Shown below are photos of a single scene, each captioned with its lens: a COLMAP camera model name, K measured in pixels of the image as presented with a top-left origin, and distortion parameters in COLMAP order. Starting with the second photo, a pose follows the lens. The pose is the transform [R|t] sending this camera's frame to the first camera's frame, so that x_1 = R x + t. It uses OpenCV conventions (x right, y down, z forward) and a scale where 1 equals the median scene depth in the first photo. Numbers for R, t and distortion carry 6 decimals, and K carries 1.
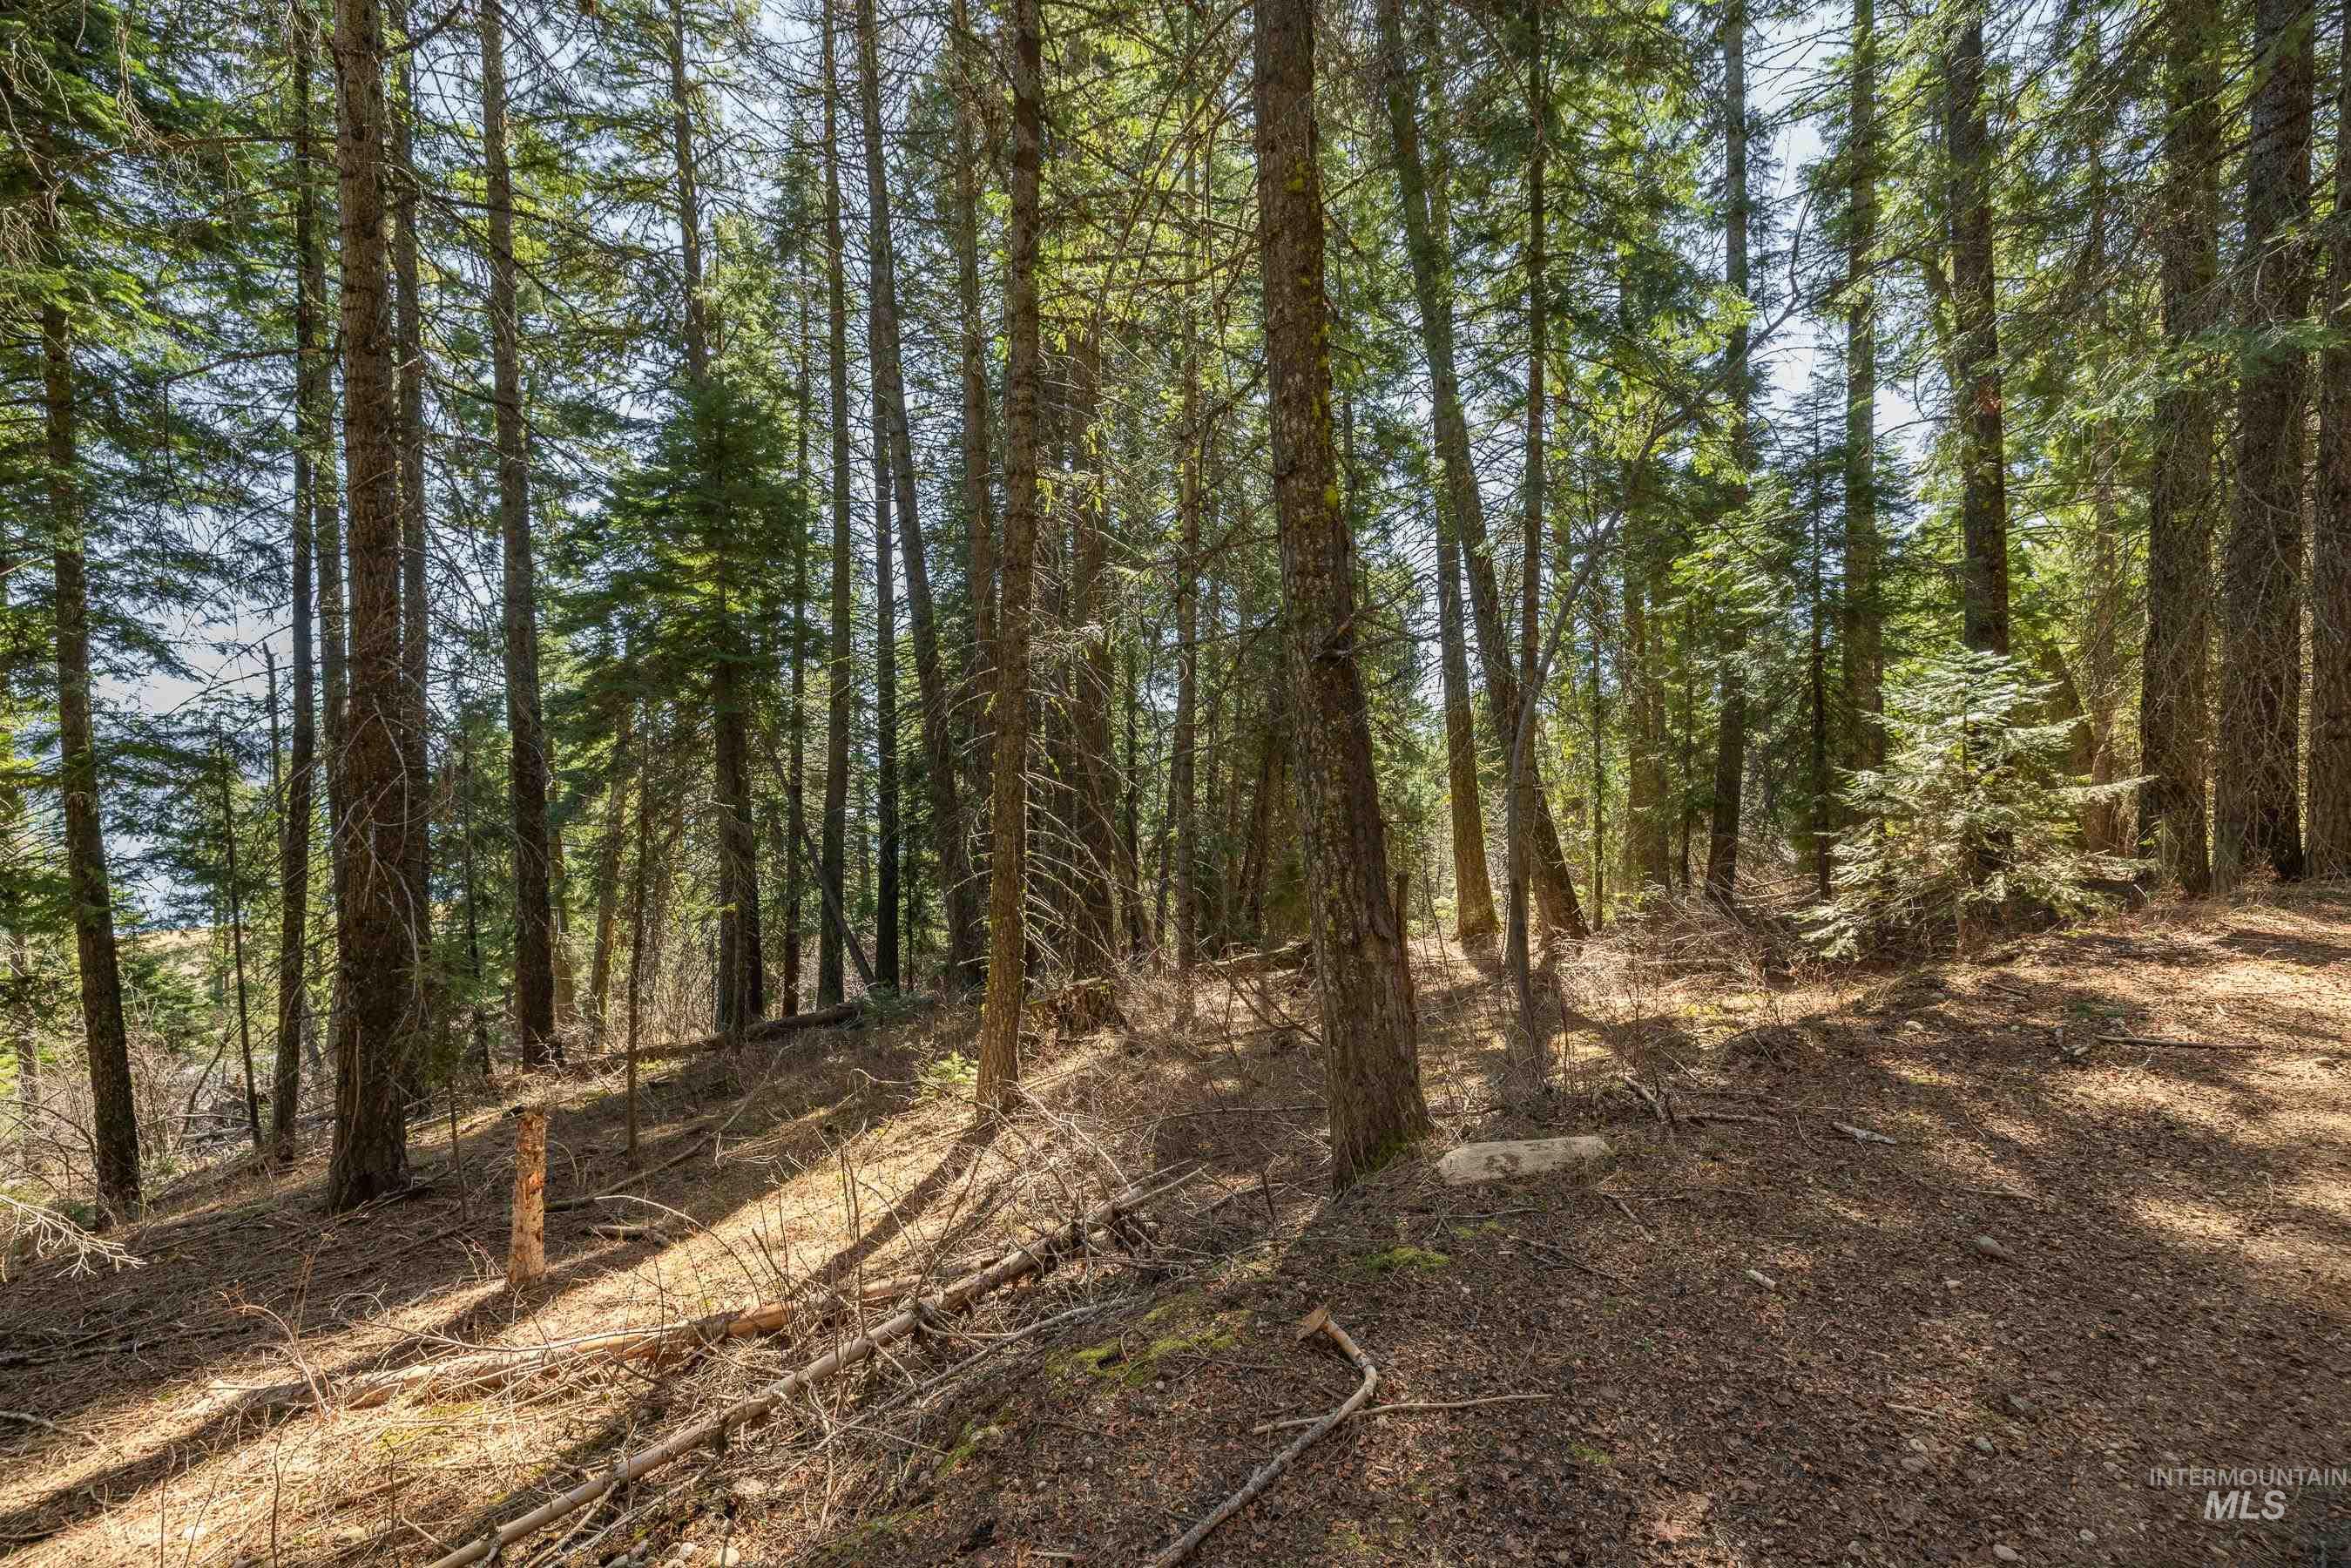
lens RADIAL K [[1012.2, 0, 1173.9], [0, 1012.2, 783.9], [0, 0, 1]] dist [-0.003725, 0.000298]
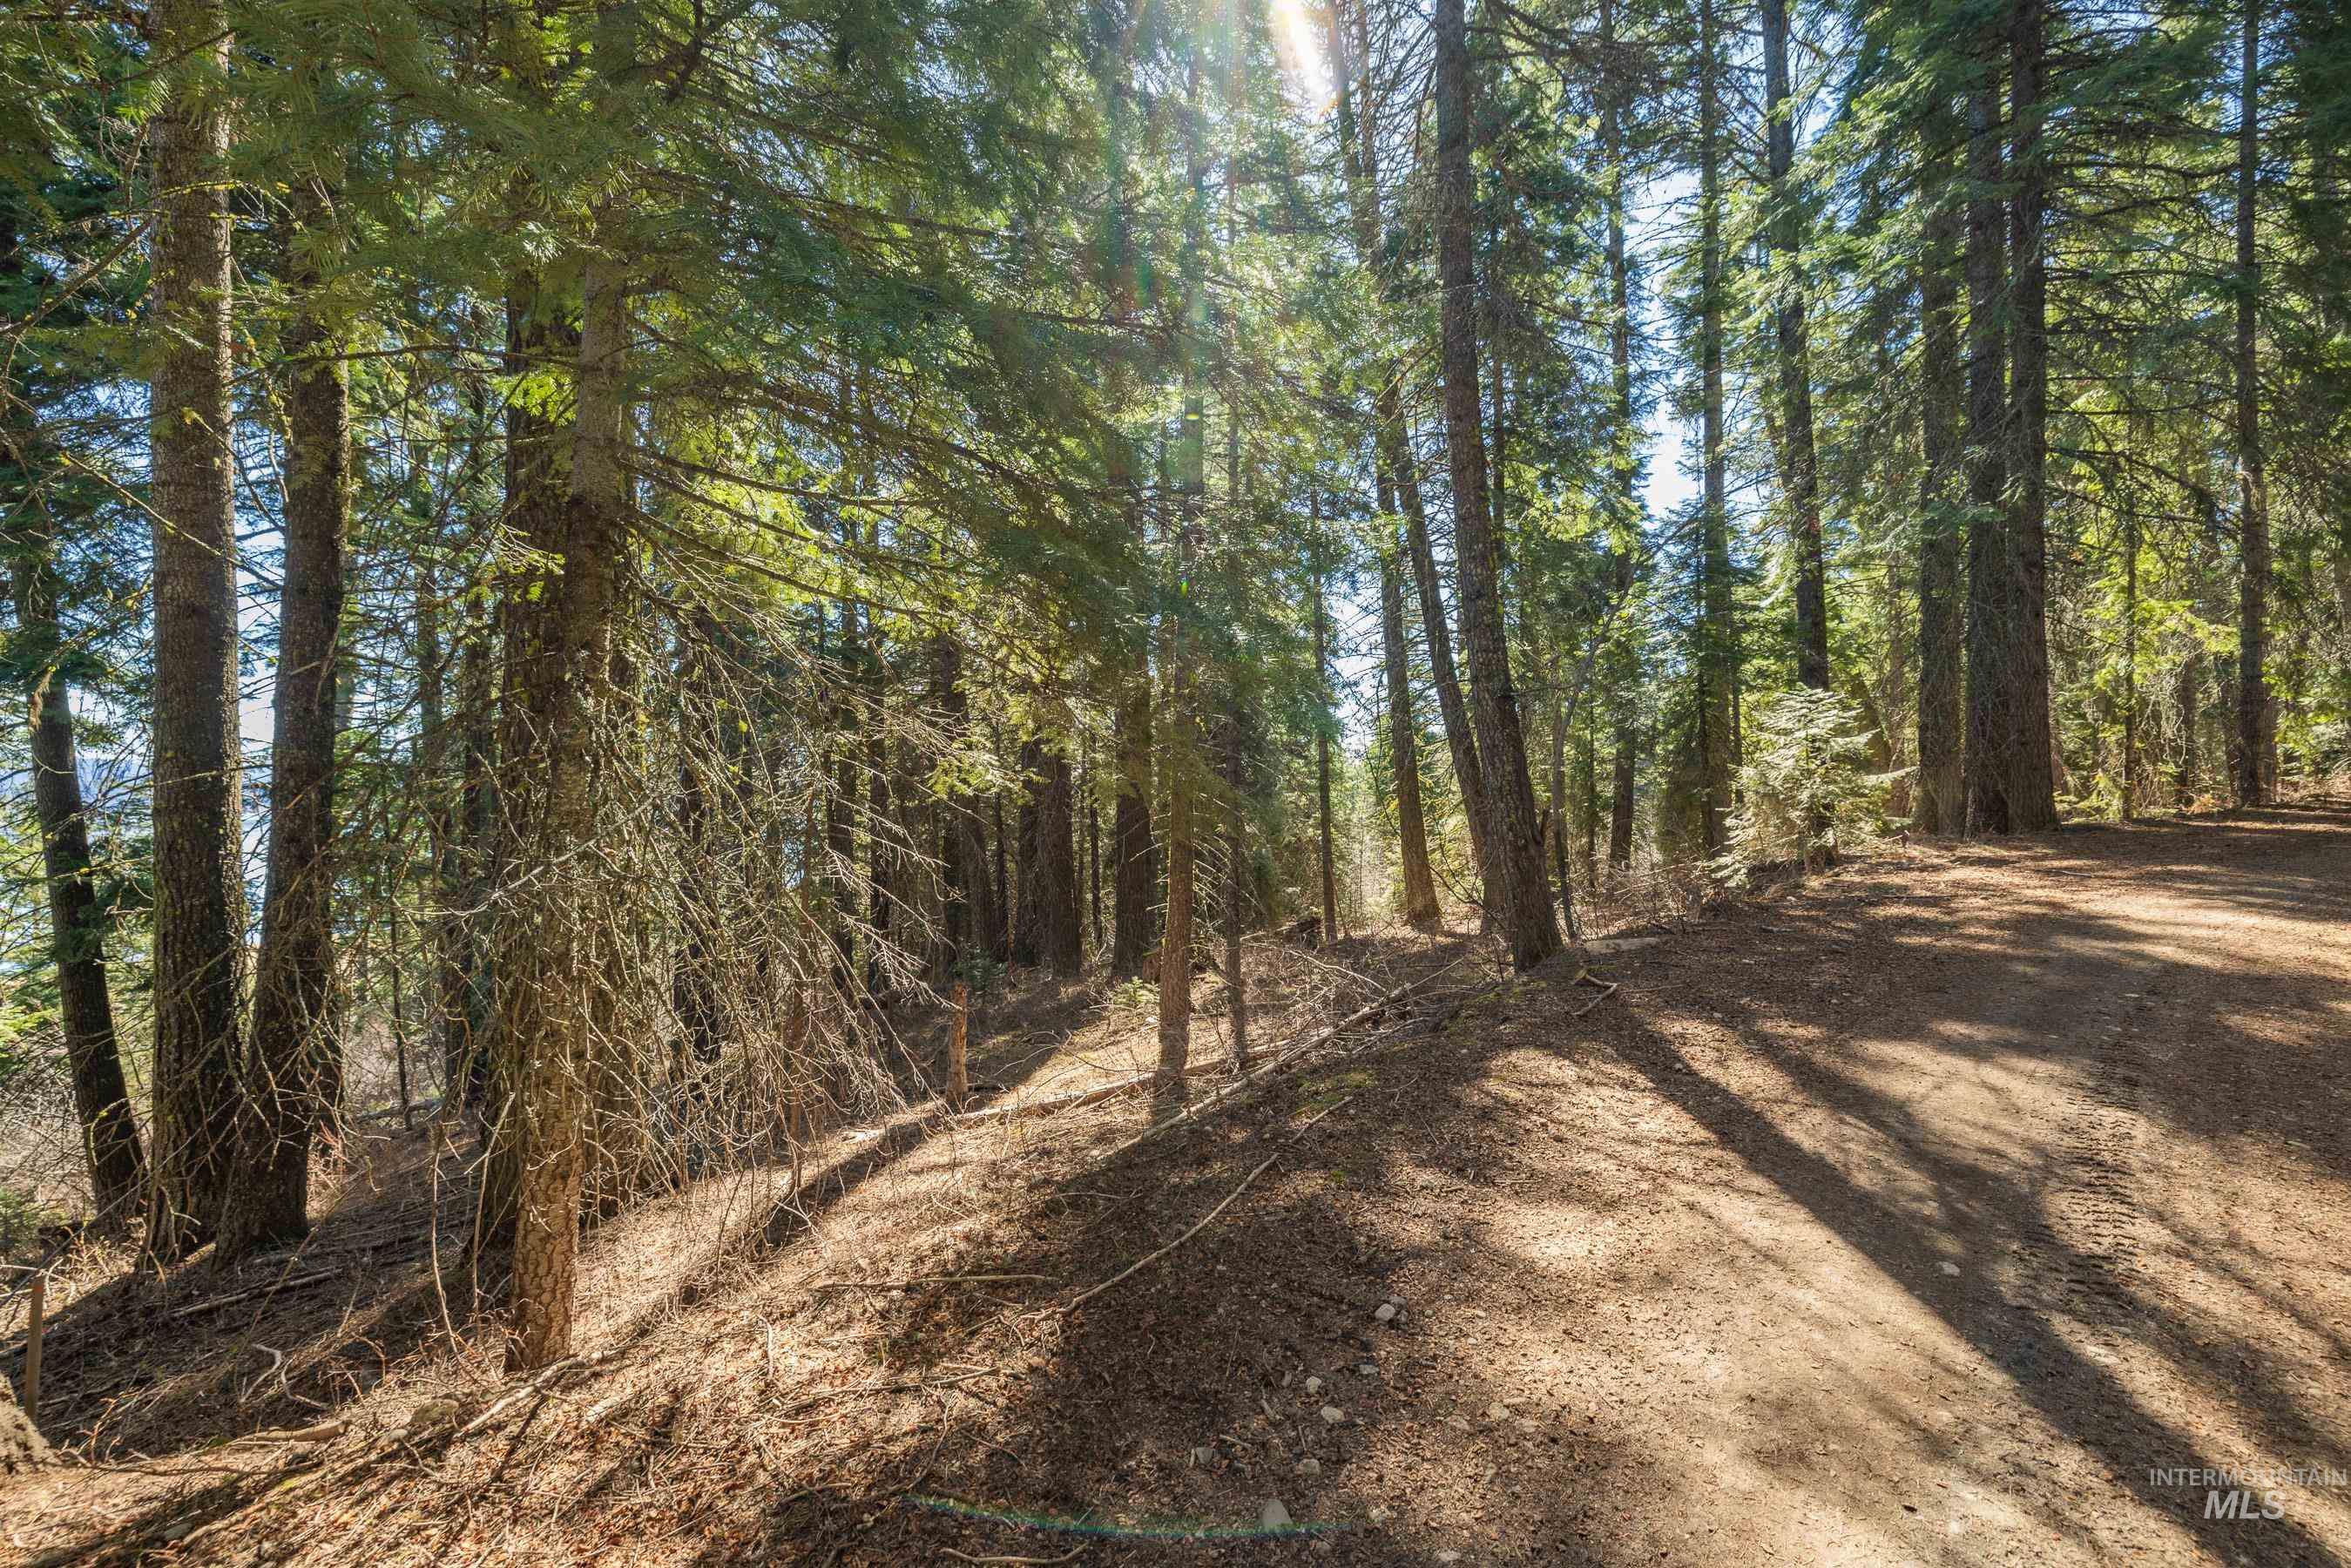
lens RADIAL K [[1012.2, 0, 1176.3], [0, 1012.2, 780.0], [0, 0, 1]] dist [-0.003725, 0.000298]
pose [[0.992953, -0.007265, 0.118286, -0.336217], [0.010467, 0.999595, -0.026472, 0.036711], [-0.118046, 0.027523, 0.992627, -0.393896]]
